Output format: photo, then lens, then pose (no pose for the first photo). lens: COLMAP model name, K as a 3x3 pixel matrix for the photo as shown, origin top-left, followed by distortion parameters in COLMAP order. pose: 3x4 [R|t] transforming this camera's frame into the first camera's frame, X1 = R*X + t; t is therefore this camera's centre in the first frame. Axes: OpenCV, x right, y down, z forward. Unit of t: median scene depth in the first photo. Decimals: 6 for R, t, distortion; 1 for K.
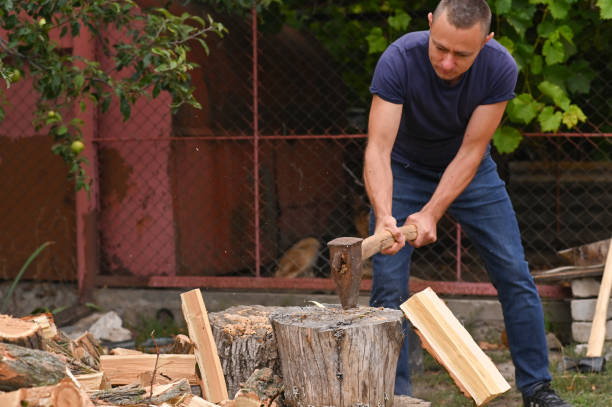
lens RADIAL K [[1445.5, 0, 281.9], [0, 1445.5, 196.1], [0, 0, 1]] dist [0.003530, 0.000000]
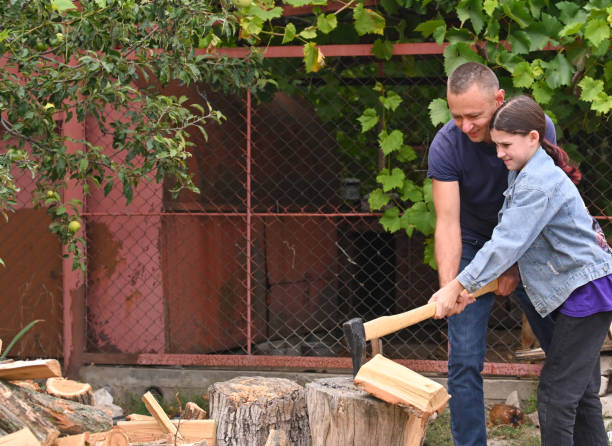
lens RADIAL K [[1822.8, 0, 359.8], [0, 1822.8, 217.8], [0, 0, 1]] dist [0.030654, 0.000000]
pose [[0.998365, 0.010037, 0.056274, -0.012801], [-0.008659, 0.999658, -0.024667, -0.008337], [-0.056503, 0.024140, 0.998111, -0.271666]]
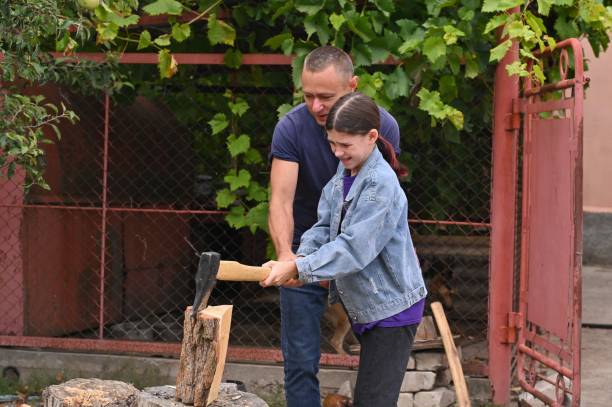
lens RADIAL K [[1445.5, 0, 286.1], [0, 1445.5, 198.5], [0, 0, 1]] dist [0.003530, 0.000000]
pose [[0.994074, 0.038192, 0.101774, 0.007016], [-0.035586, 0.998994, -0.027301, -0.024979], [-0.102715, 0.023517, 0.994433, -0.080223]]
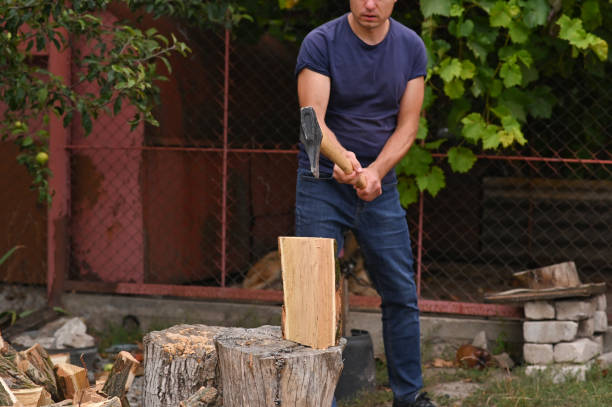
lens RADIAL K [[1445.5, 0, 295.3], [0, 1445.5, 192.8], [0, 0, 1]] dist [0.003530, 0.000000]
pose [[0.999504, 0.030978, 0.005706, 0.027848], [-0.030989, 0.999518, 0.001907, -0.014724], [-0.005644, -0.002083, 0.999982, -0.017706]]
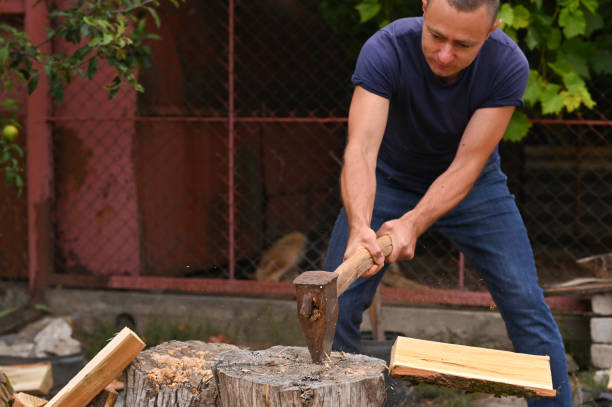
lens RADIAL K [[1445.5, 0, 290.2], [0, 1445.5, 209.6], [0, 0, 1]] dist [0.003530, 0.000000]
pose [[0.999854, 0.014641, -0.008832, 0.027281], [-0.014351, 0.999381, 0.032125, -0.015549], [0.009297, -0.031993, 0.999445, 0.137494]]
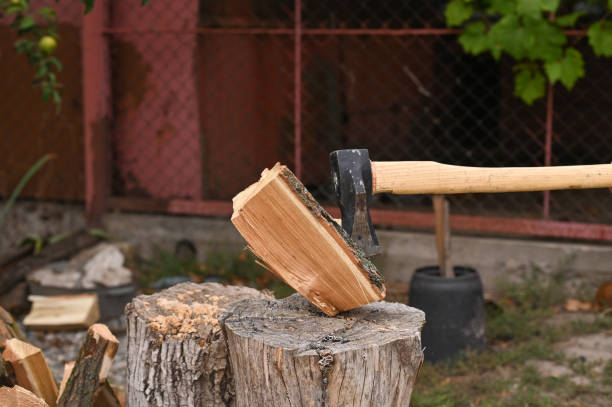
lens RADIAL K [[1445.5, 0, 296.6], [0, 1445.5, 205.2], [0, 0, 1]] dist [0.003530, 0.000000]
pose [[0.996015, 0.024810, -0.085671, 0.054744], [-0.017184, 0.995917, 0.088626, -0.016473], [0.087520, -0.086801, 0.992374, 0.209832]]
